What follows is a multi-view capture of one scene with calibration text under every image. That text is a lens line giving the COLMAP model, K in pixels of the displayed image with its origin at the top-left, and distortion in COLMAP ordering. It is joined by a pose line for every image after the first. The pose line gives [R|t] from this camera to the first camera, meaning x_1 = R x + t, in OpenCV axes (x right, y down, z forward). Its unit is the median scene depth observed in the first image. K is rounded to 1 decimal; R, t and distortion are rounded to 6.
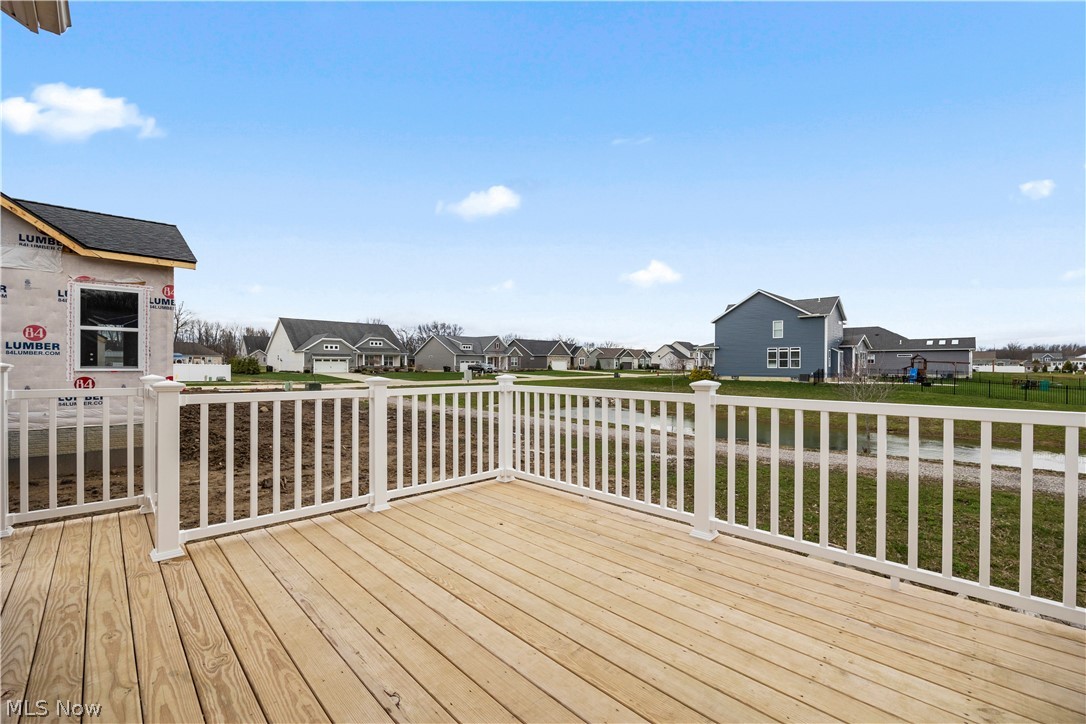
lens RADIAL K [[448.8, 0, 540.5], [0, 448.8, 369.0], [0, 0, 1]] dist [-0.009626, -0.000243]
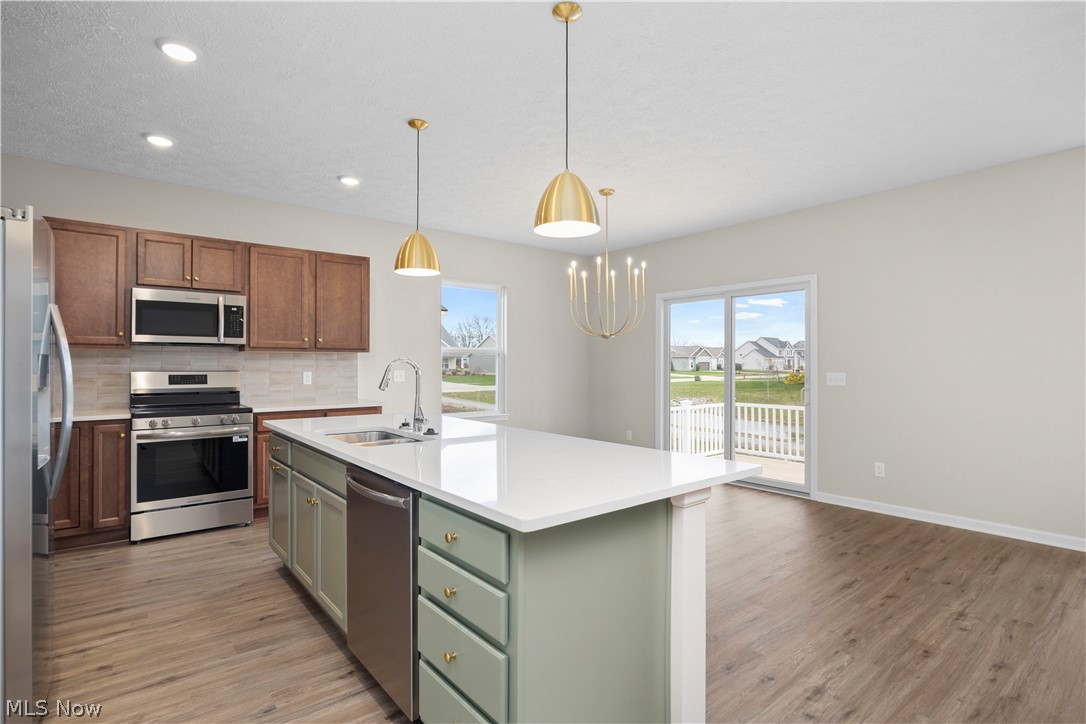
lens RADIAL K [[531.1, 0, 544.9], [0, 531.1, 362.9], [0, 0, 1]] dist [-0.011276, 0.000259]
pose [[0.996072, -0.004156, -0.088446, -0.049933], [0.003179, 0.999932, -0.011180, -0.008220], [0.088487, 0.010855, 0.996018, -0.096162]]
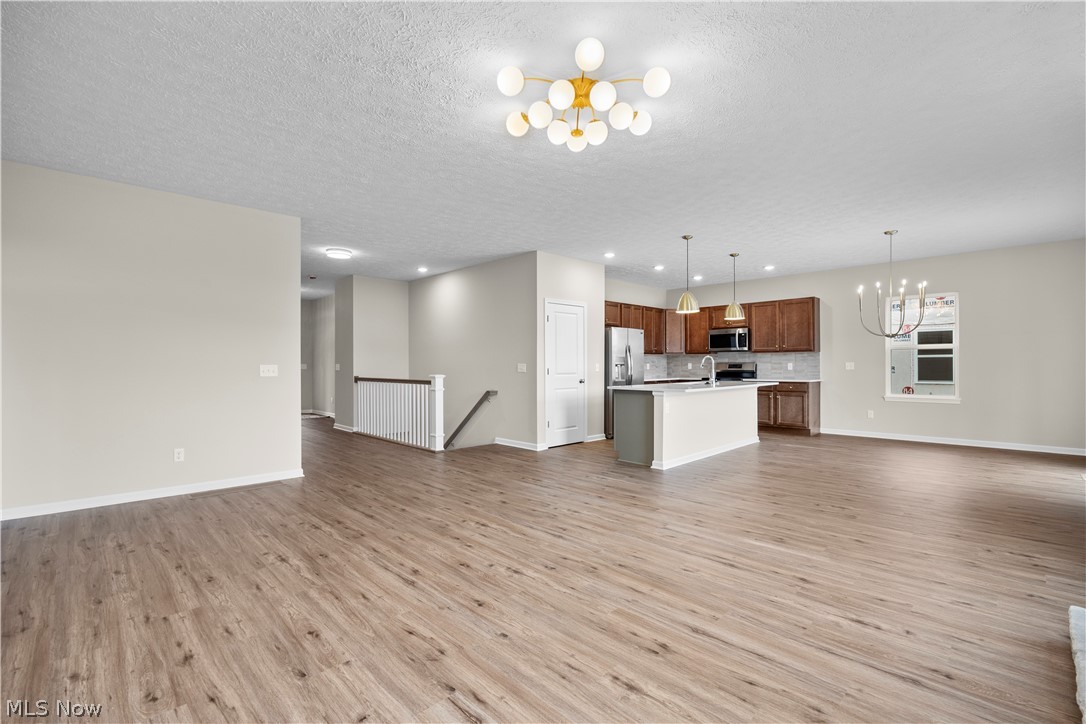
lens RADIAL K [[482.5, 0, 543.0], [0, 482.5, 362.0], [0, 0, 1]] dist [-0.014367, -0.000471]
pose [[0.008387, -0.009755, -0.999917, 0.055400], [-0.003613, 0.999946, -0.009786, -0.006358], [0.999958, 0.003695, 0.008351, -0.089478]]
